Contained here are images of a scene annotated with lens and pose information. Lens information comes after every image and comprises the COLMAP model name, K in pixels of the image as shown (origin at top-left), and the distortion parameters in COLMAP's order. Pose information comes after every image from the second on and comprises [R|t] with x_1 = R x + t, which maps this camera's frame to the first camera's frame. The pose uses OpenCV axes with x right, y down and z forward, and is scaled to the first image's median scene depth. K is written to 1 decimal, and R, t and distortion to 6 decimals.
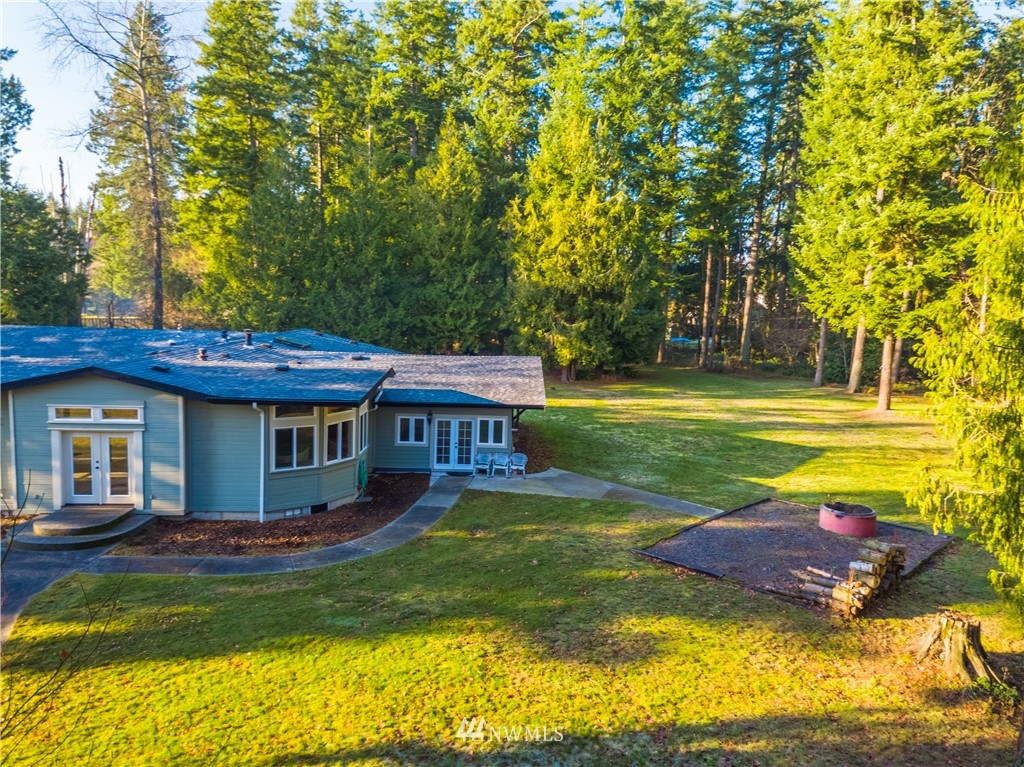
lens RADIAL K [[740.0, 0, 511.9], [0, 740.0, 387.9], [0, 0, 1]] dist [0.245970, -0.292705]
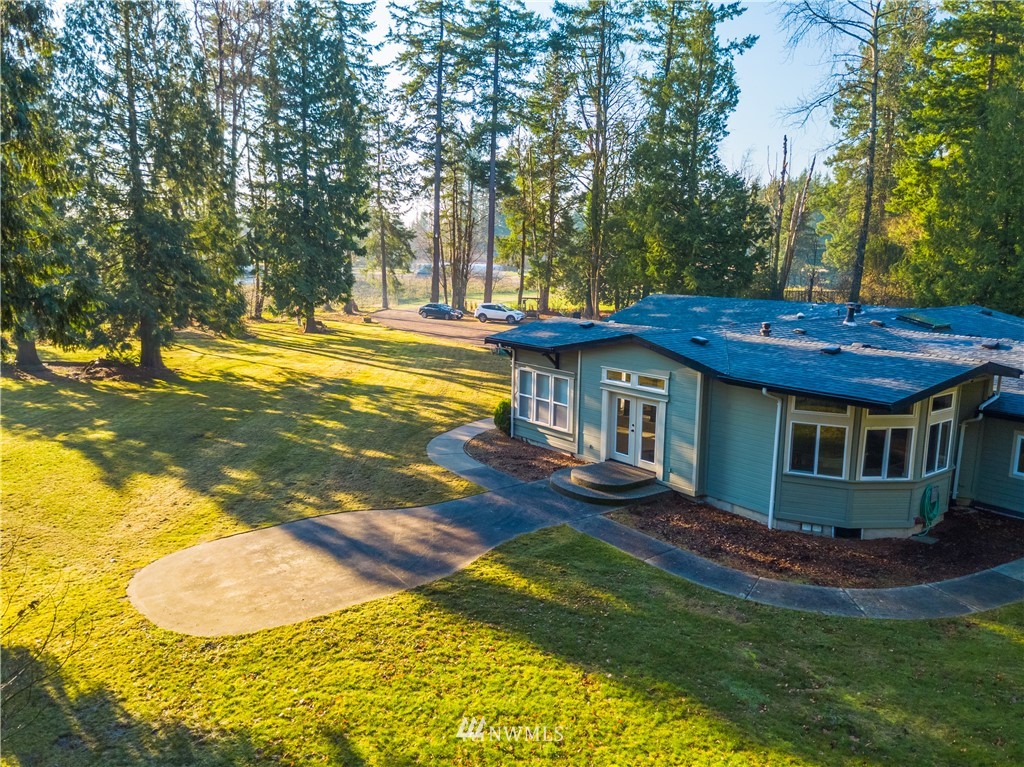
lens RADIAL K [[740.0, 0, 511.9], [0, 740.0, 387.9], [0, 0, 1]] dist [0.245970, -0.292705]
pose [[0.623160, 0.128771, -0.771420, 0.130946], [-0.103093, 0.991270, 0.082190, -0.020239], [0.775270, 0.028311, 0.630995, 0.234411]]
